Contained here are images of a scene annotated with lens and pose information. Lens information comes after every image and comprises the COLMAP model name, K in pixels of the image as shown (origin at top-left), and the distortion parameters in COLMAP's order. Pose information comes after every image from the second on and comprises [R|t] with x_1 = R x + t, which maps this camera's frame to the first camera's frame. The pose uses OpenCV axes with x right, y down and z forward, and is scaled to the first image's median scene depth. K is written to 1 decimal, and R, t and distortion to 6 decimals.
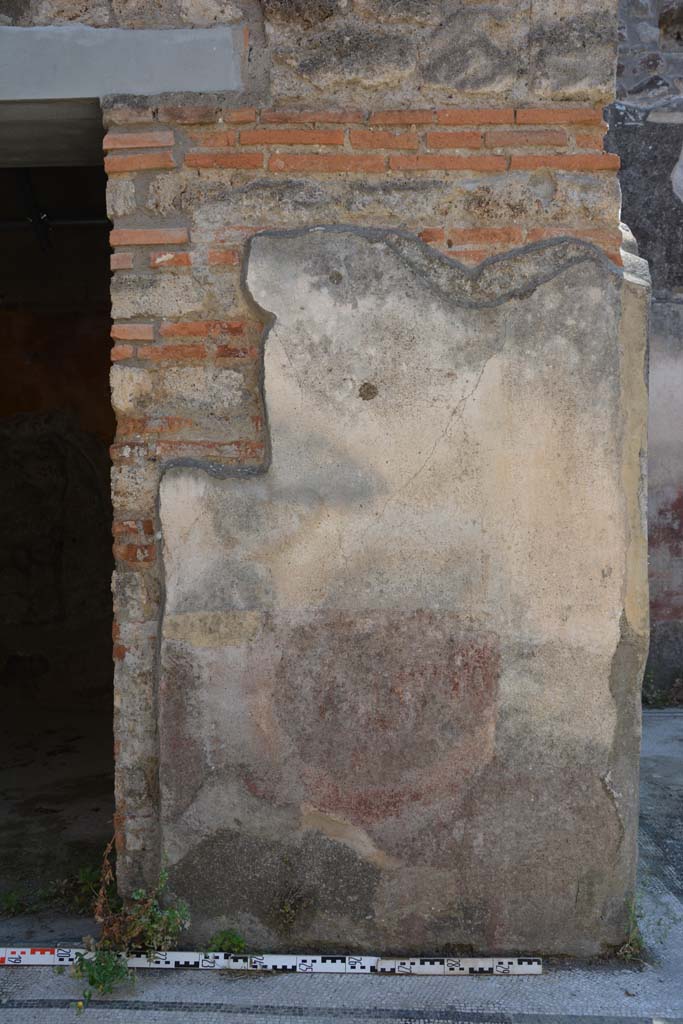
lens RADIAL K [[922.4, 0, 343.3], [0, 922.4, 521.0], [0, 0, 1]] dist [-0.112757, 0.170656]
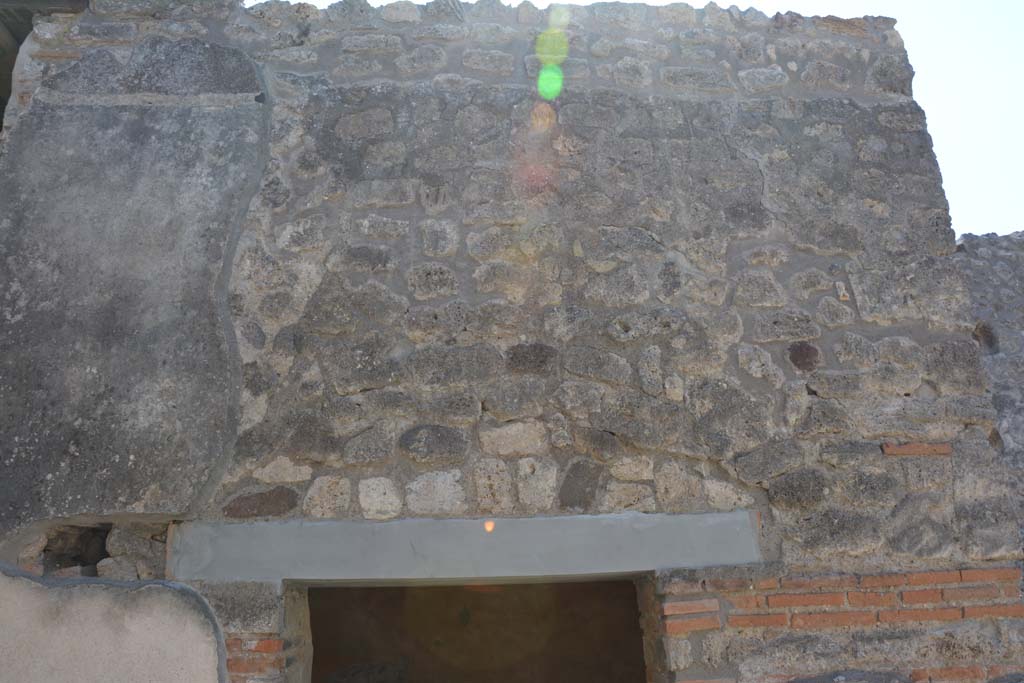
lens RADIAL K [[792.9, 0, 510.1], [0, 792.9, 343.6], [0, 0, 1]] dist [-0.165419, 0.116833]
pose [[0.997342, 0.002818, 0.072812, -0.558371], [0.021551, 0.943139, -0.331698, -0.413921], [-0.069607, 0.332385, 0.940572, -0.119543]]
